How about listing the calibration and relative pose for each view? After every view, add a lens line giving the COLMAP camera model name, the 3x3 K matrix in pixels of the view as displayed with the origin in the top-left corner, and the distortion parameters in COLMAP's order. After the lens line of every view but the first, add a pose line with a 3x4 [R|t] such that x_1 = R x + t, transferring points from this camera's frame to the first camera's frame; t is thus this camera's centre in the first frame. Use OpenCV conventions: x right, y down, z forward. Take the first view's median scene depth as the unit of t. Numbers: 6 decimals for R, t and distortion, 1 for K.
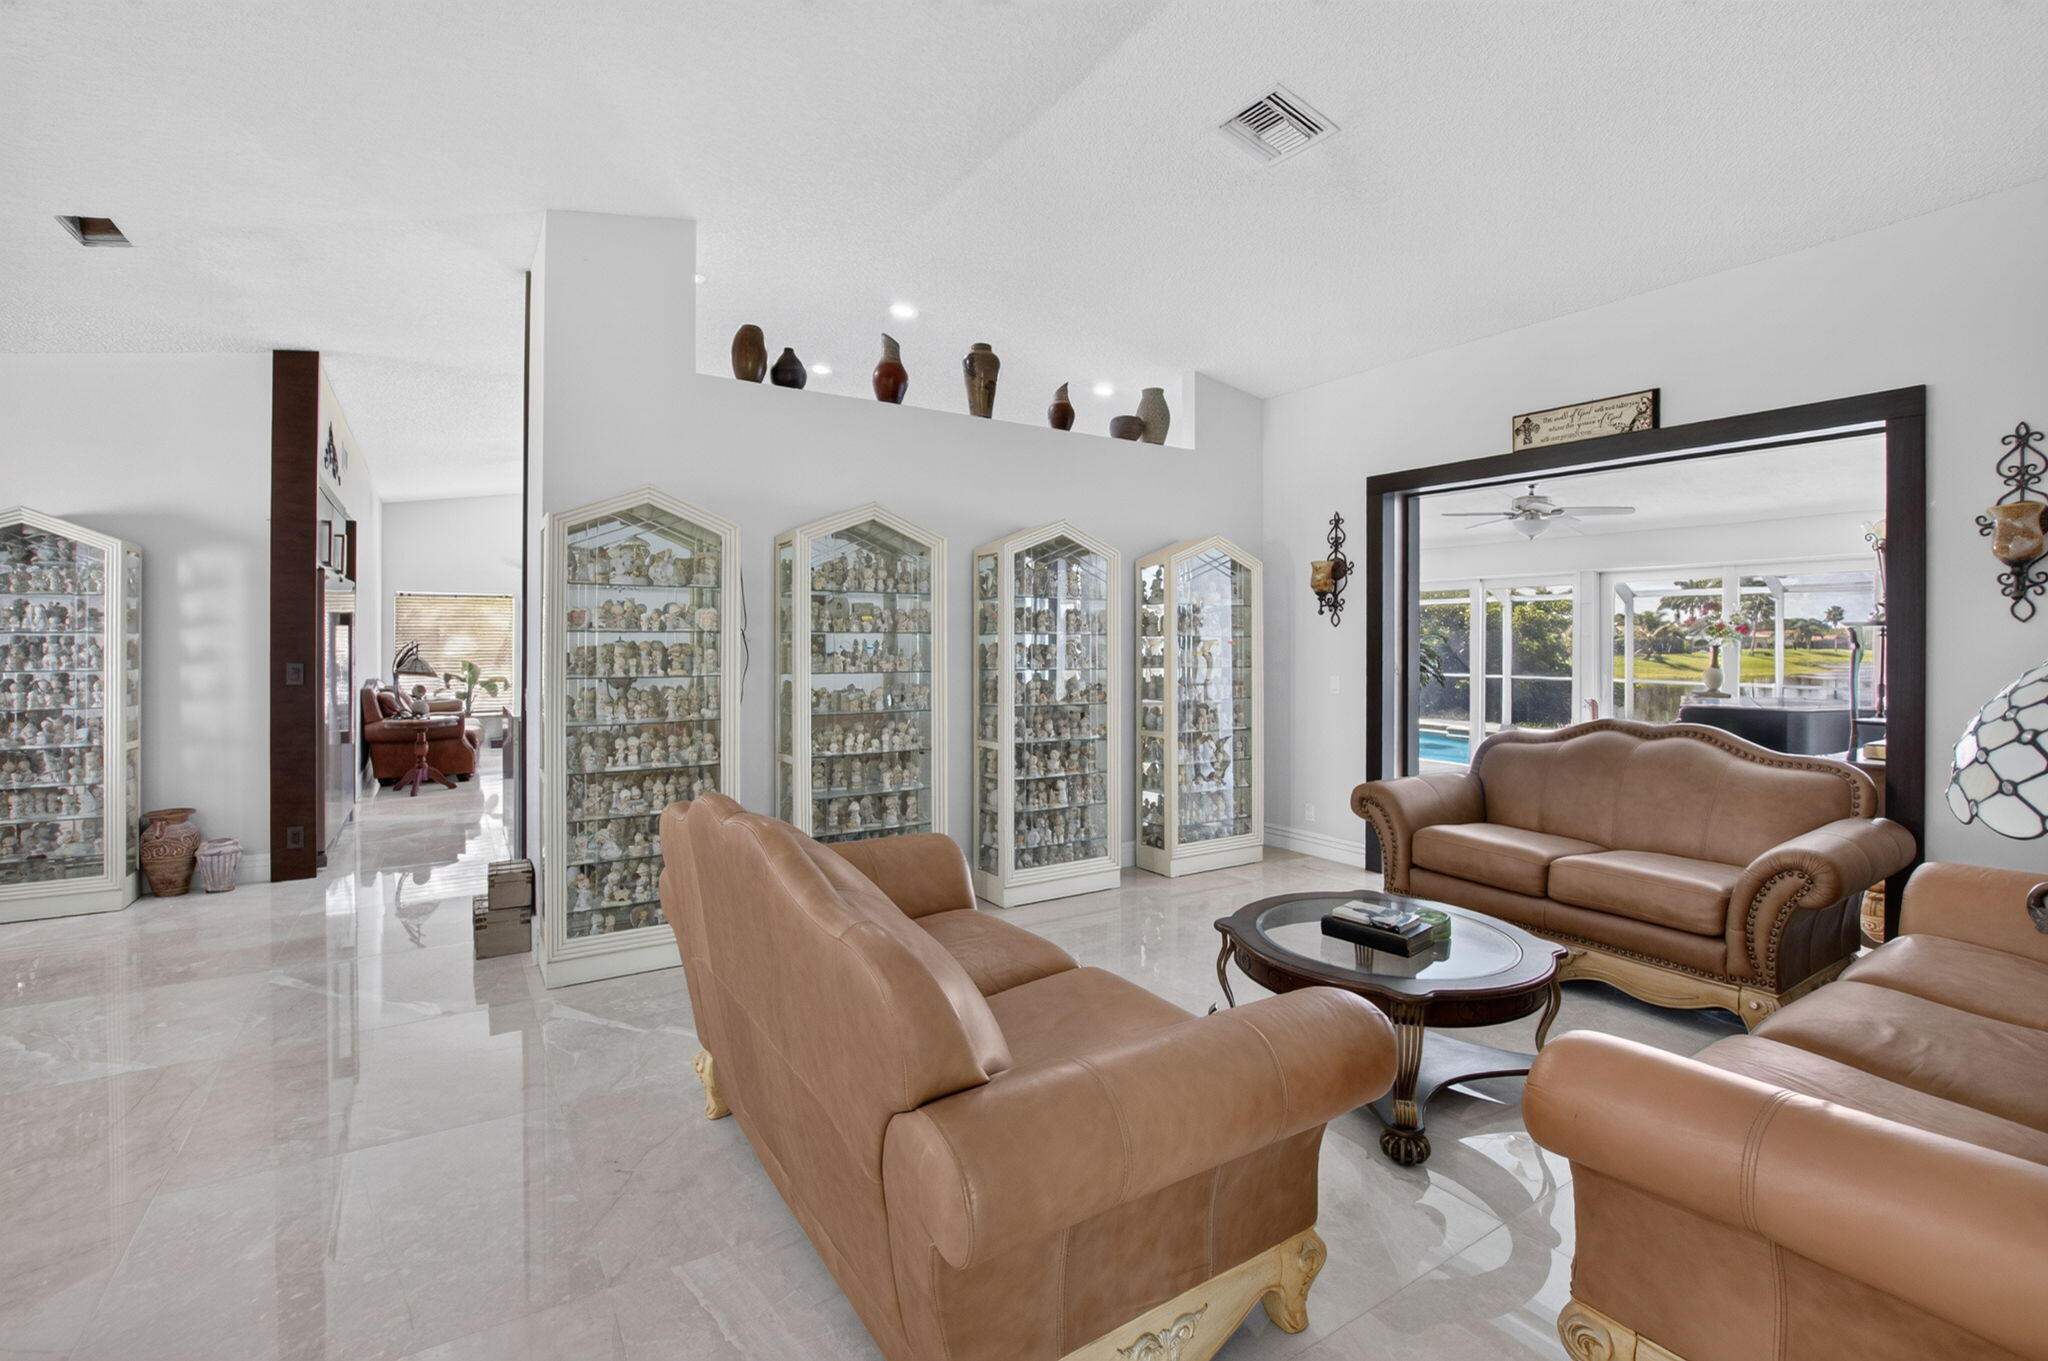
lens RADIAL K [[923.6, 0, 1025.9], [0, 923.6, 662.0], [0, 0, 1]] dist [0.001614, 0.000251]
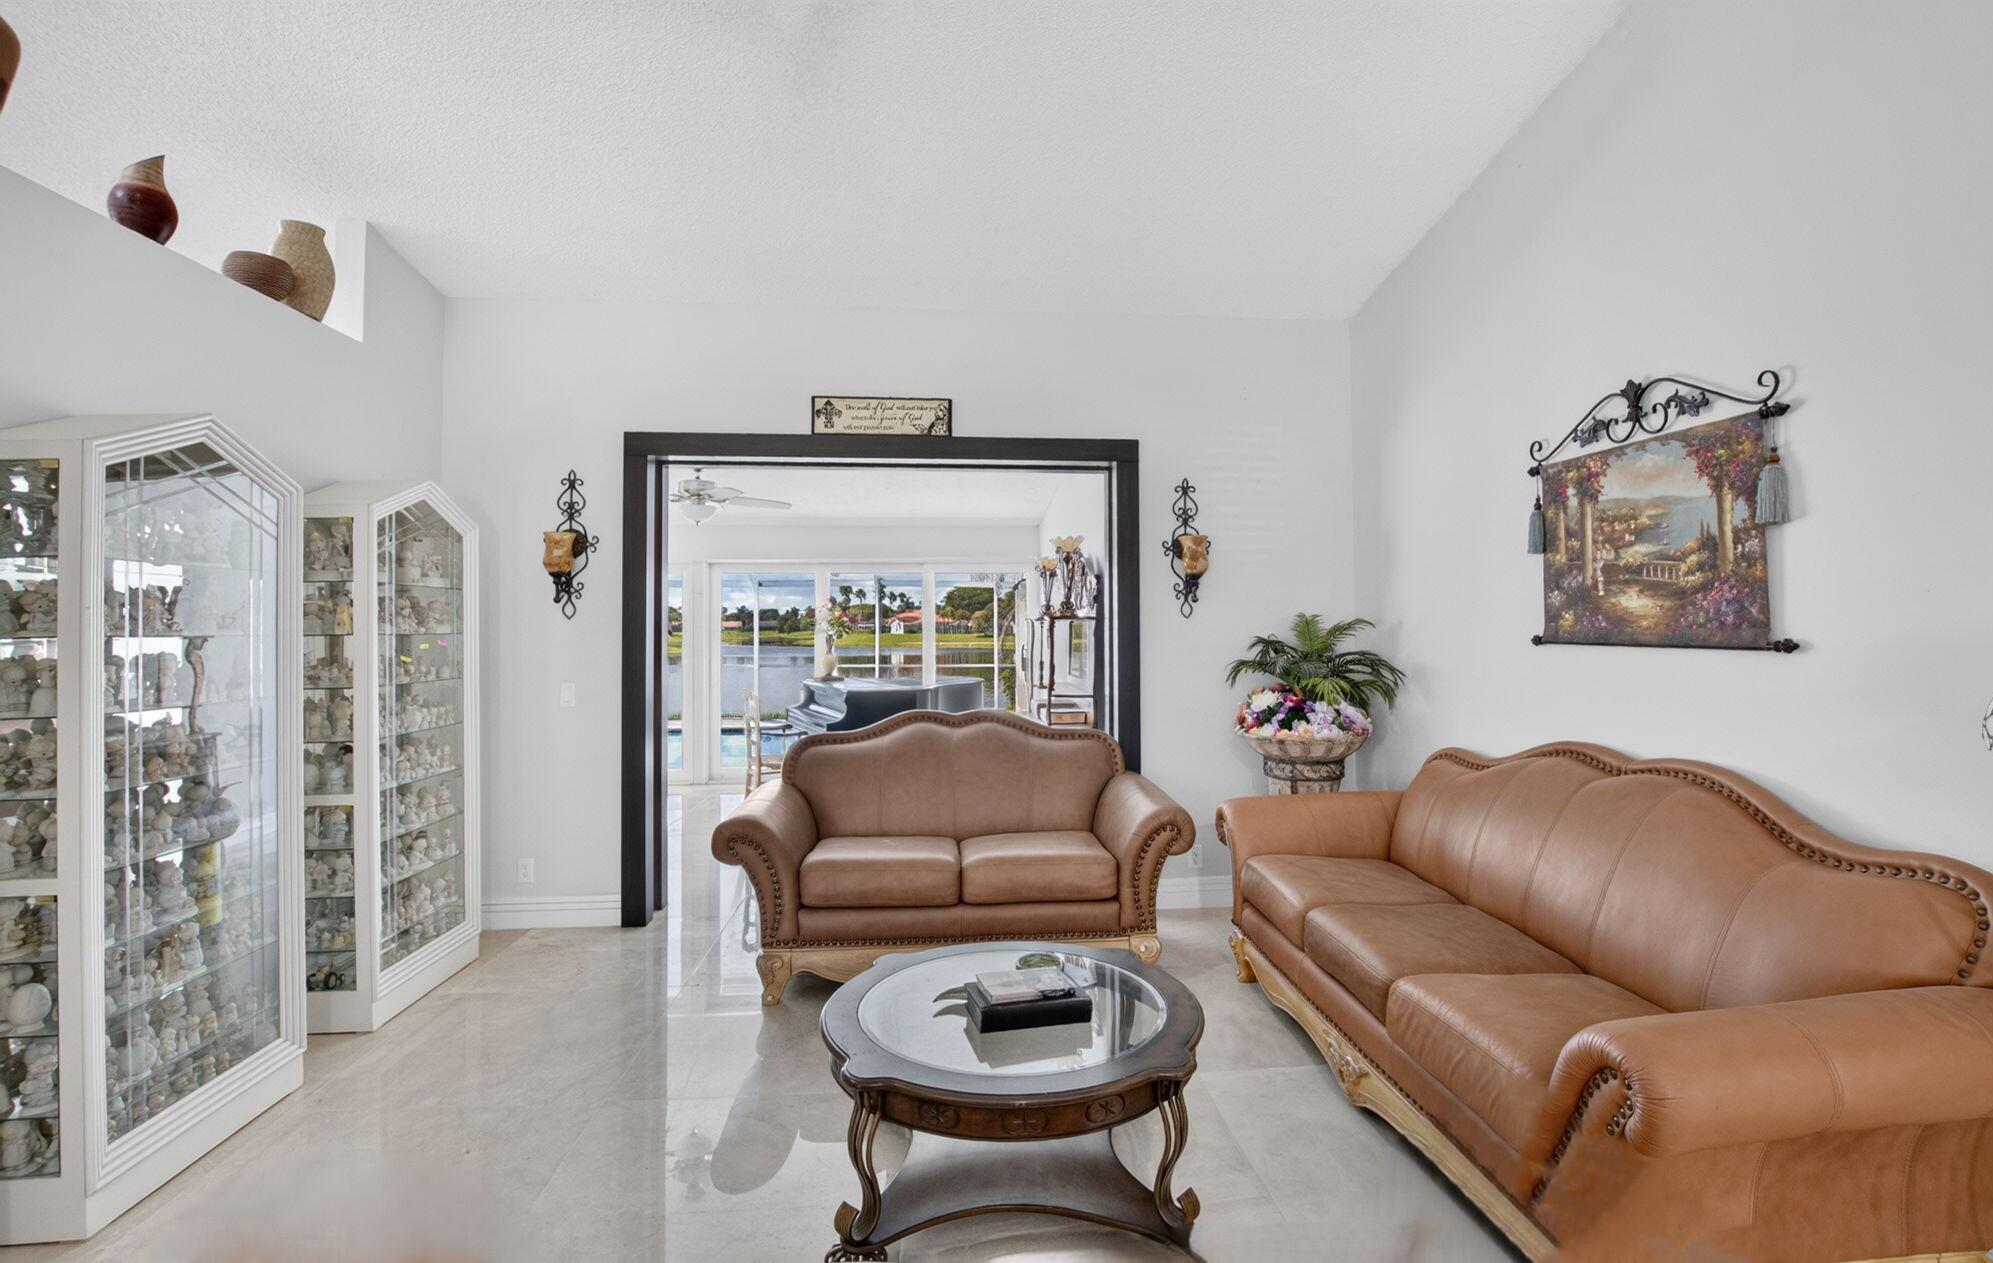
lens RADIAL K [[933.2, 0, 1003.2], [0, 933.2, 617.2], [0, 0, 1]] dist [-0.016652, 0.000297]
pose [[0.469361, 0.001398, 0.883005, -0.188644], [0.027905, 0.999476, -0.016415, -0.017699], [-0.882565, 0.032345, 0.469076, 0.342917]]
